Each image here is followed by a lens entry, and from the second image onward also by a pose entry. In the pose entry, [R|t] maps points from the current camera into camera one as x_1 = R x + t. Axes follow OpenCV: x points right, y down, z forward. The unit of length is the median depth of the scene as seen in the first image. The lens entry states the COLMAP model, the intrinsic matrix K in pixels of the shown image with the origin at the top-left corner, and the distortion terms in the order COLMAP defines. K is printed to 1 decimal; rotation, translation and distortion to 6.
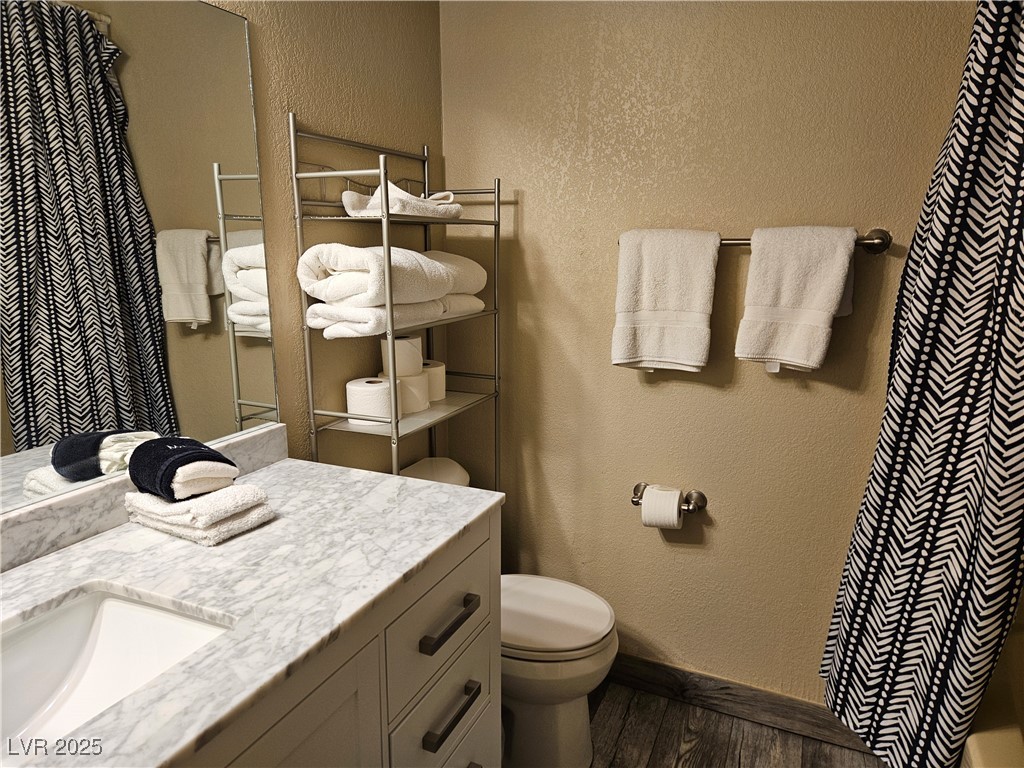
lens RADIAL K [[689.8, 0, 521.5], [0, 689.8, 384.3], [0, 0, 1]] dist [0.060943, -0.054157]
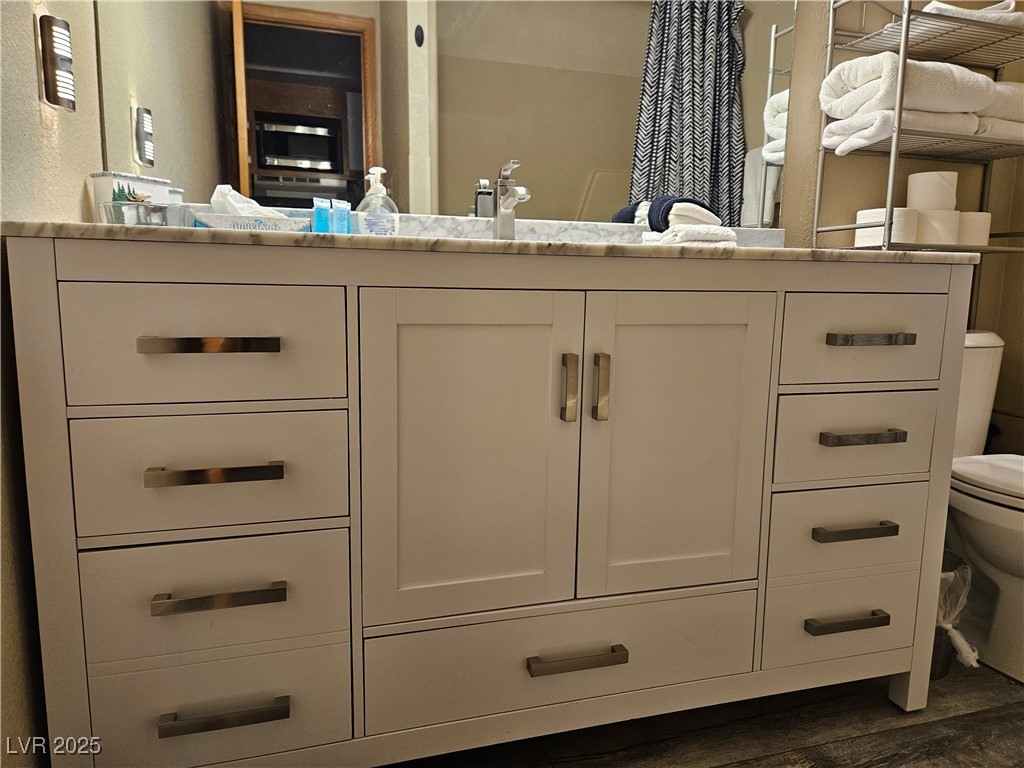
lens RADIAL K [[689.8, 0, 520.8], [0, 689.8, 384.3], [0, 0, 1]] dist [0.060943, -0.054157]
pose [[0.651214, 0.112289, -0.750541, 0.179333], [-0.177711, 0.984058, -0.006967, 0.269313], [0.737794, 0.137916, 0.660787, -0.020190]]
